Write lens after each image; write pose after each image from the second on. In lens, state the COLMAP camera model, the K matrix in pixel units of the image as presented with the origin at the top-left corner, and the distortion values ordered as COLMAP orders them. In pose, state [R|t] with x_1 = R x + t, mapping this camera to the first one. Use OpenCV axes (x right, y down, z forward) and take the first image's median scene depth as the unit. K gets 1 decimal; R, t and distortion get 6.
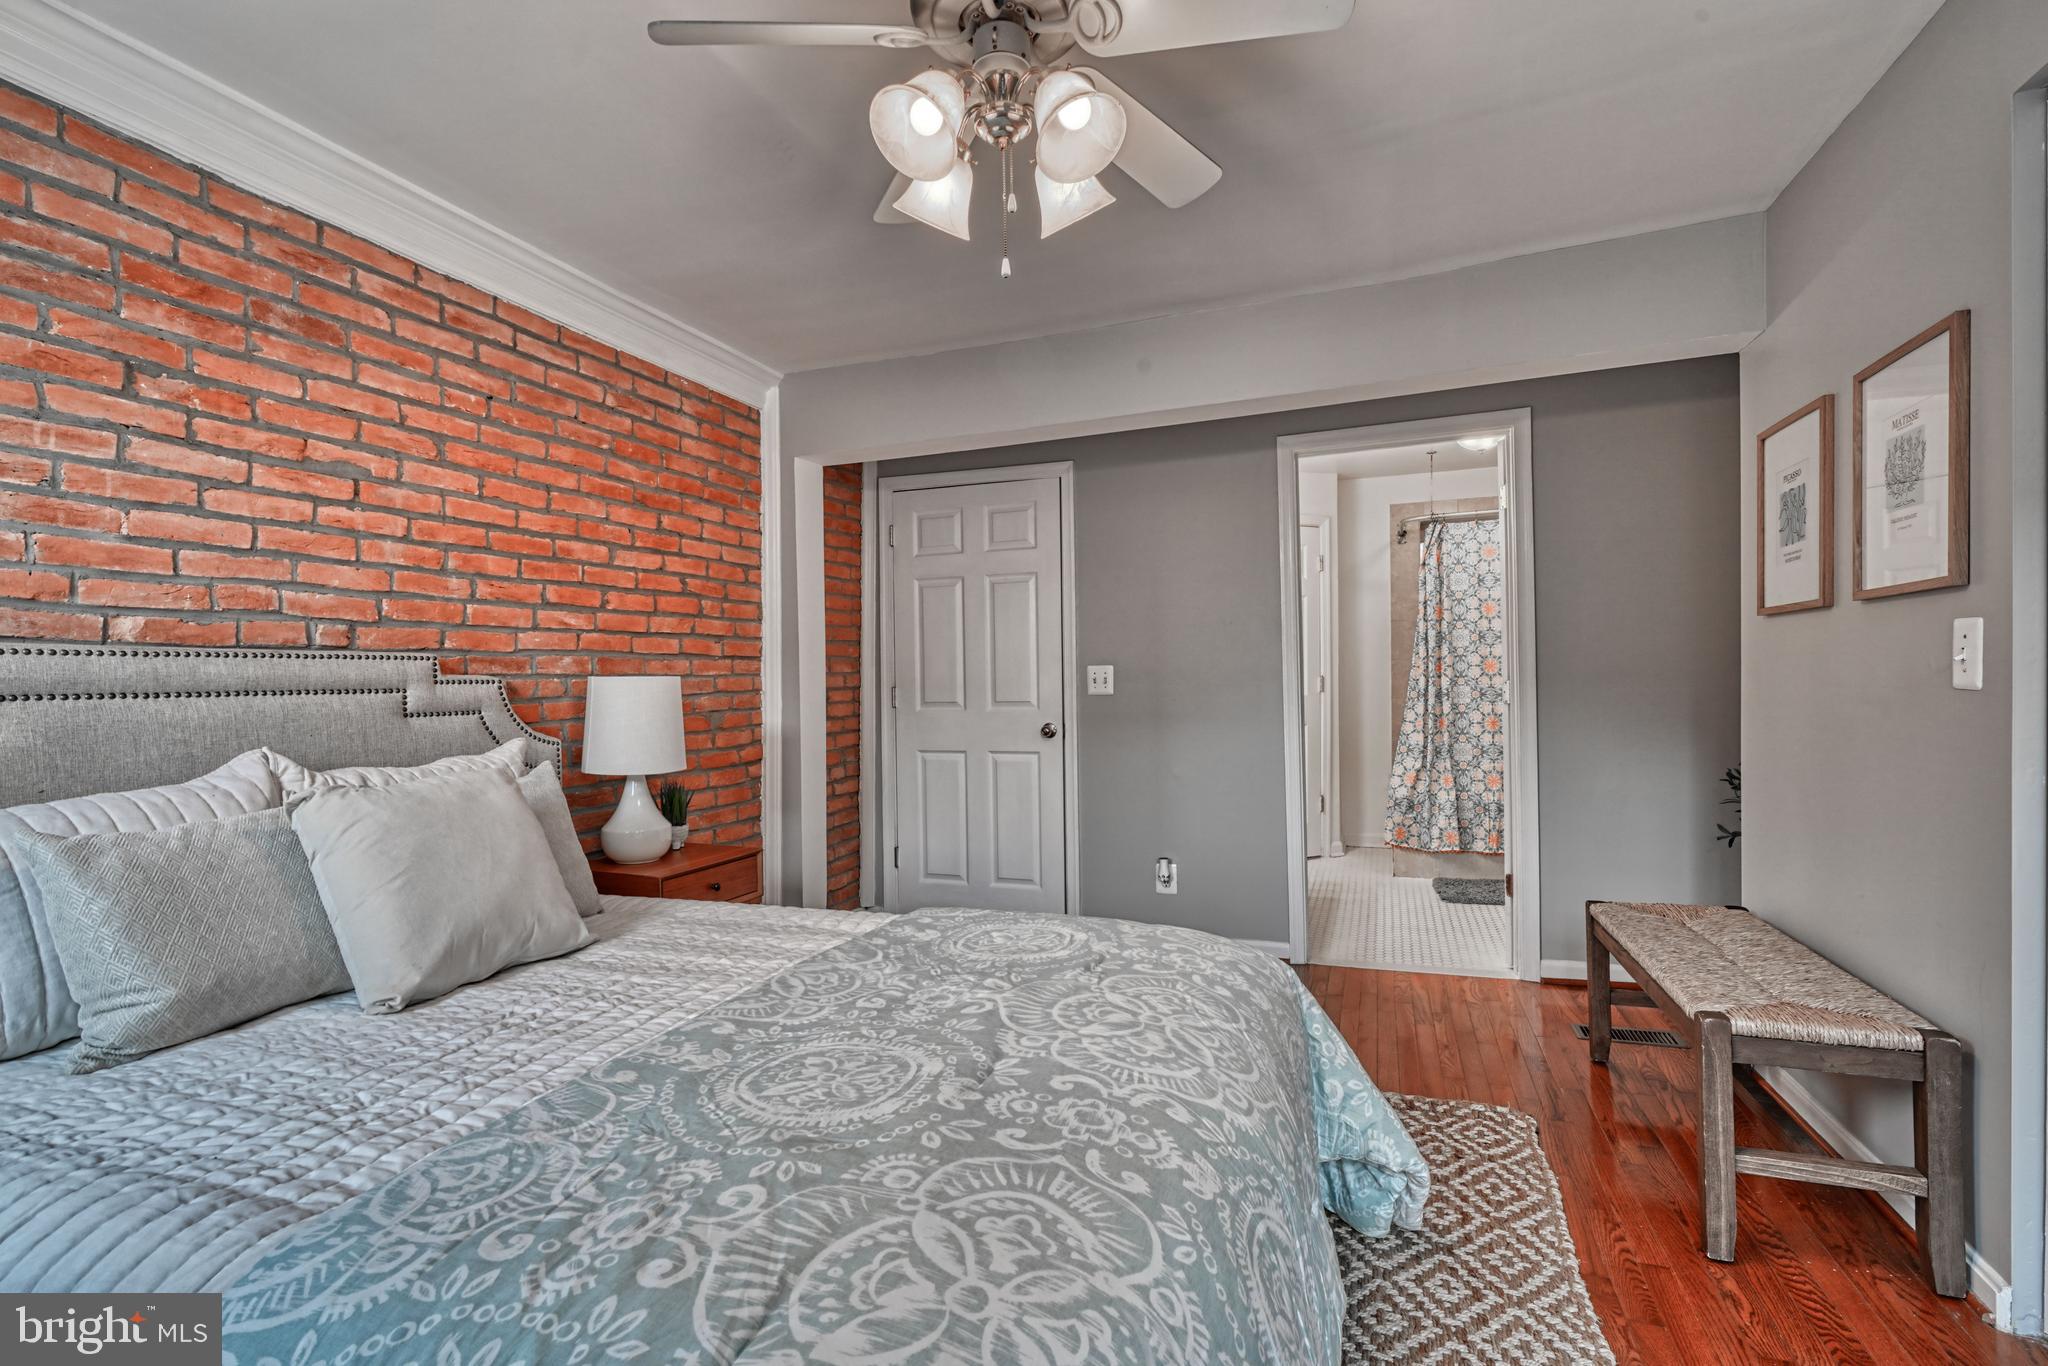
lens RADIAL K [[922.0, 0, 995.7], [0, 922.0, 698.4], [0, 0, 1]] dist [-0.009261, 0.000352]
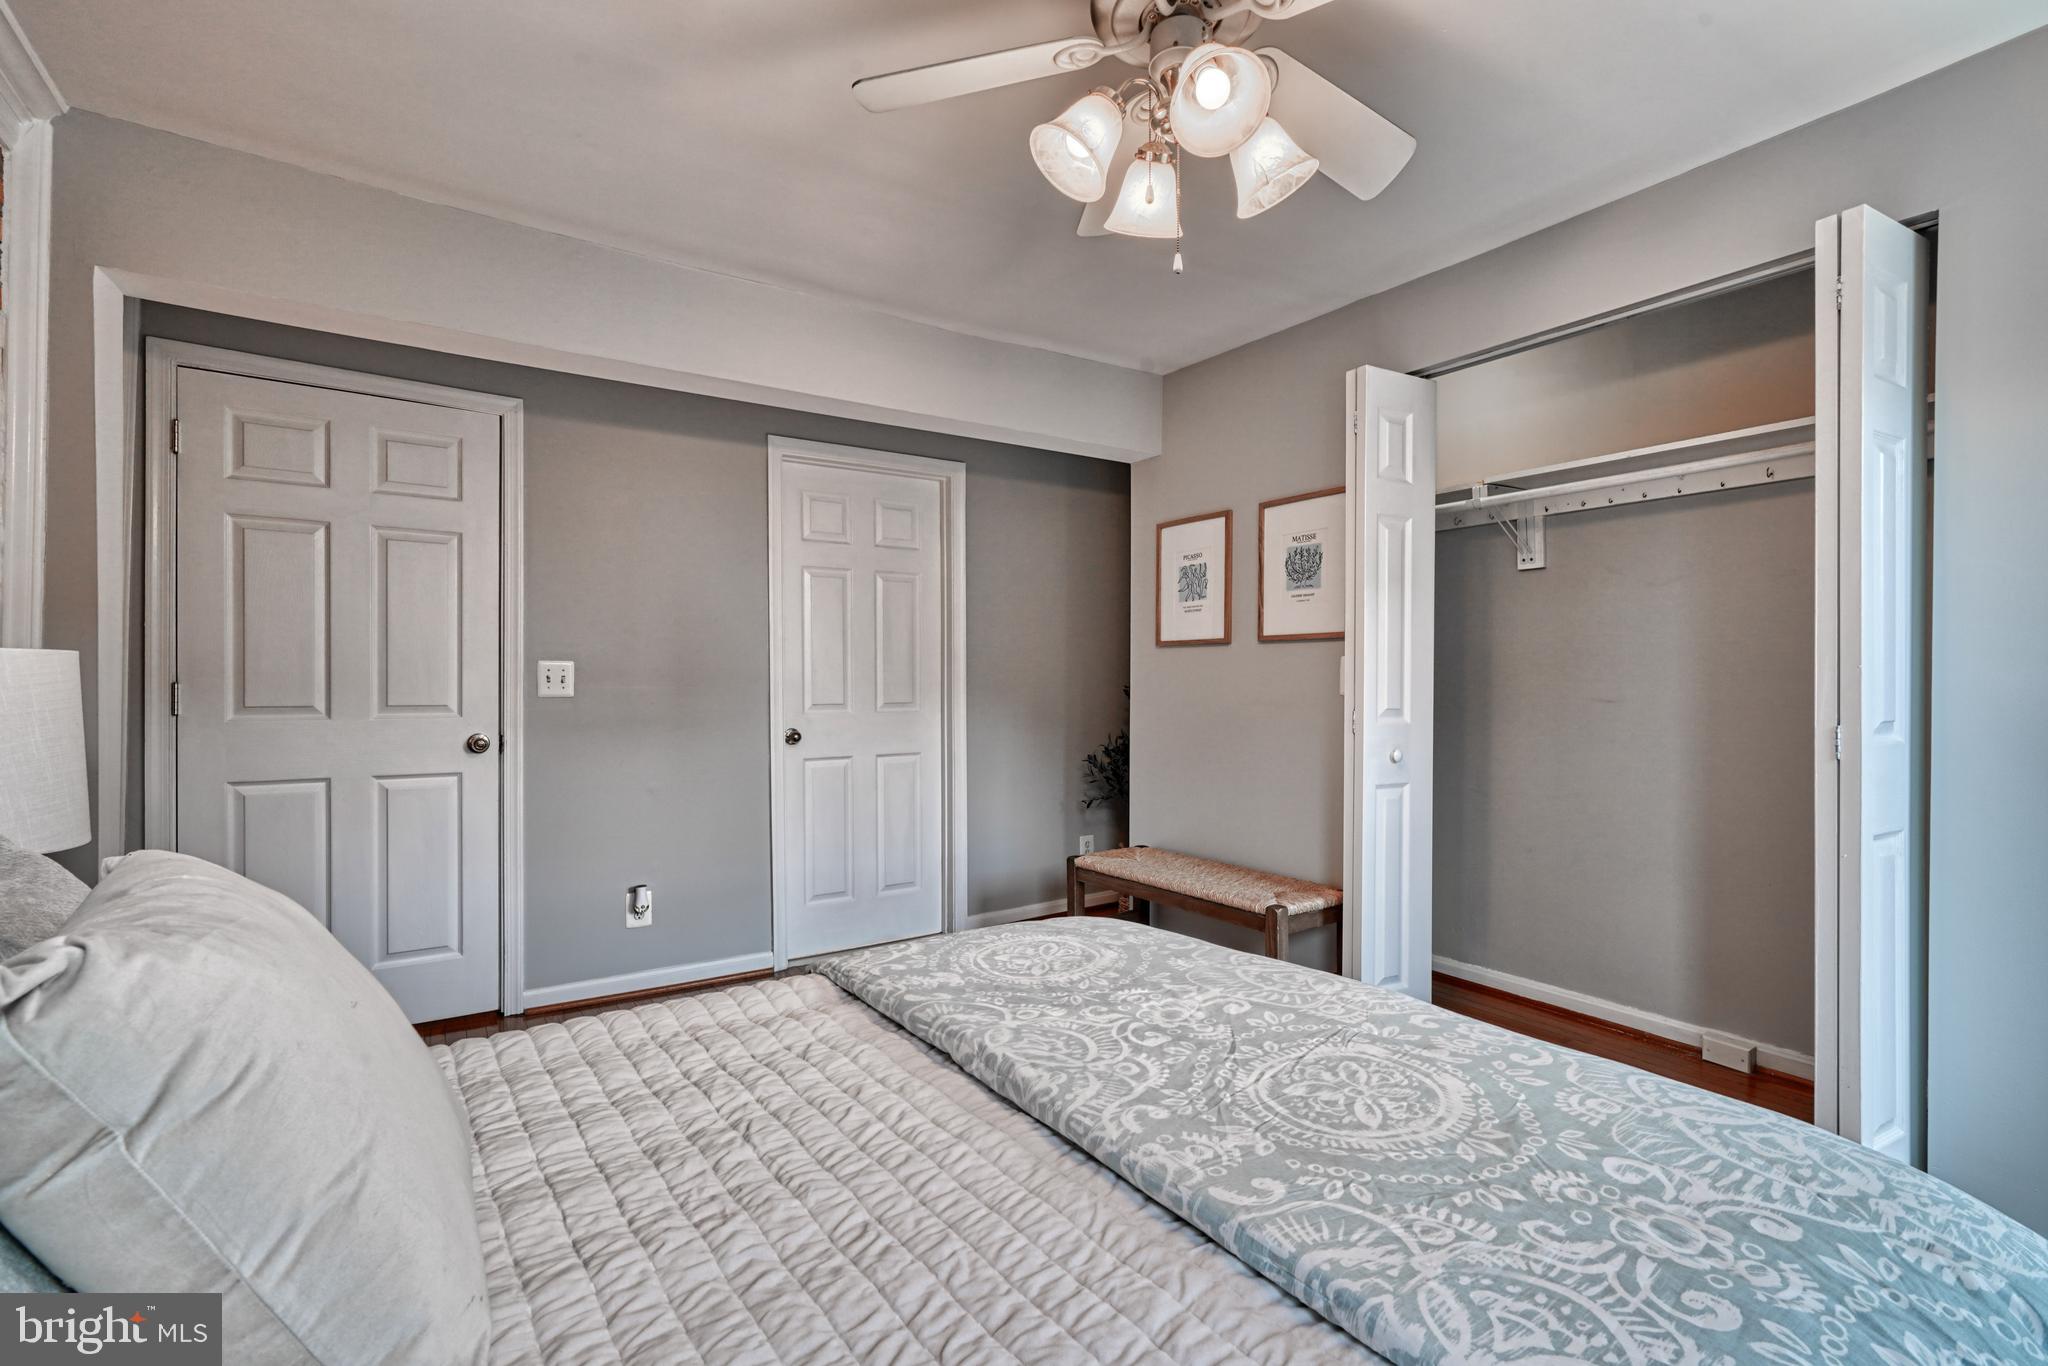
lens RADIAL K [[930.3, 0, 1014.5], [0, 930.3, 691.0], [0, 0, 1]] dist [-0.012003, 0.006665]
pose [[0.567010, 0.012614, 0.823614, -0.748941], [0.000005, 0.999883, -0.015316, 0.008208], [-0.823711, 0.008688, 0.566943, 0.473512]]
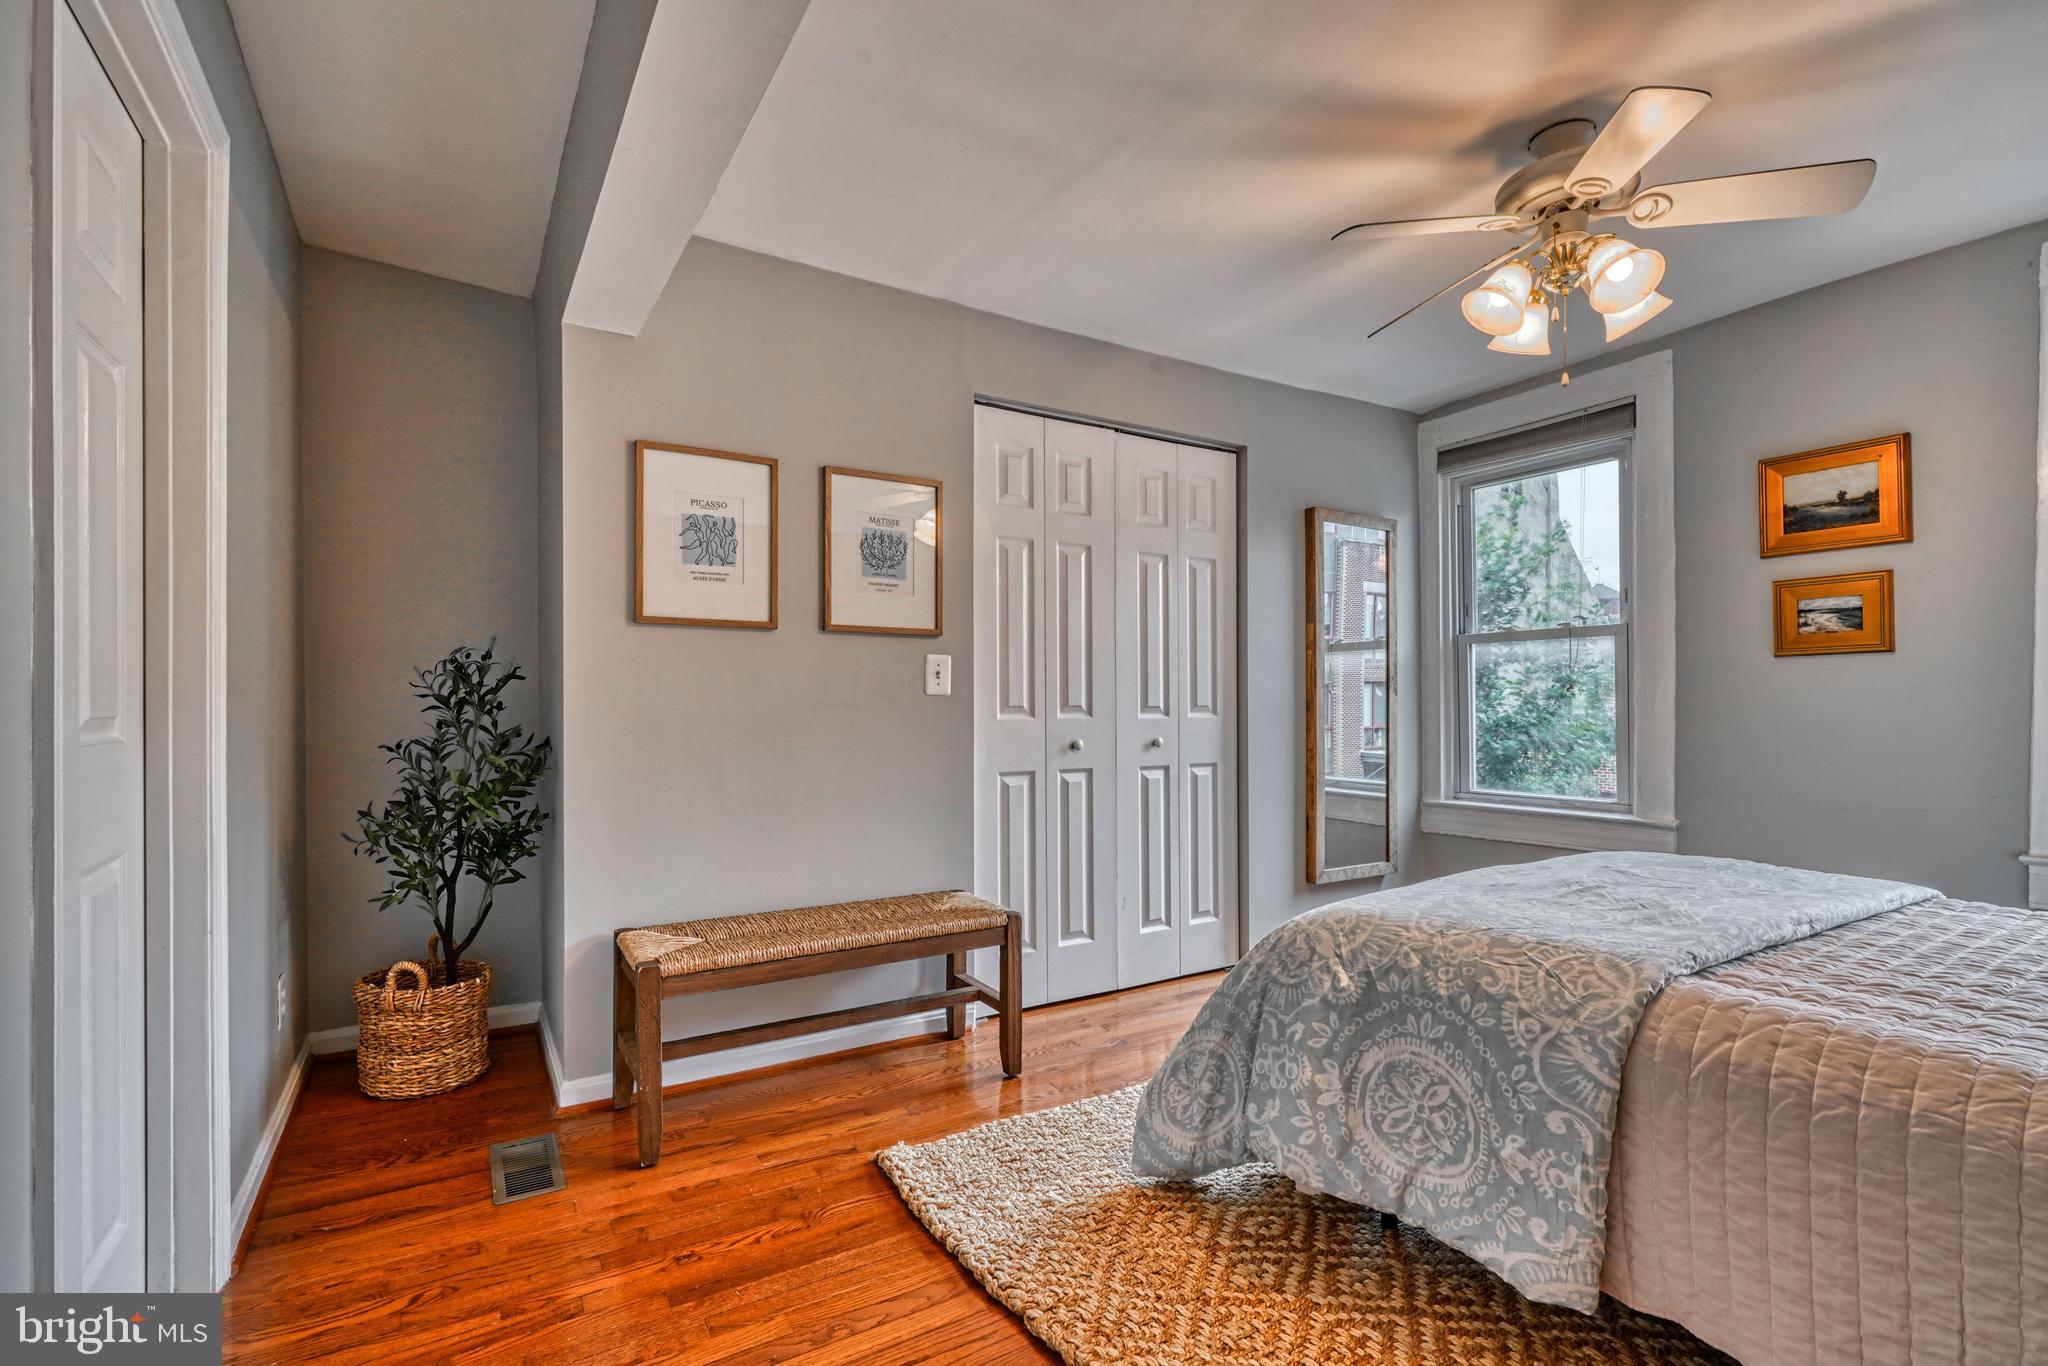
lens RADIAL K [[939.0, 0, 1018.8], [0, 939.0, 704.0], [0, 0, 1]] dist [-0.012770, 0.007363]
pose [[-0.801207, 0.019835, 0.598058, -0.137280], [0.024825, 0.999692, 0.000103, 0.010741], [-0.597872, 0.014929, -0.801453, 2.189374]]
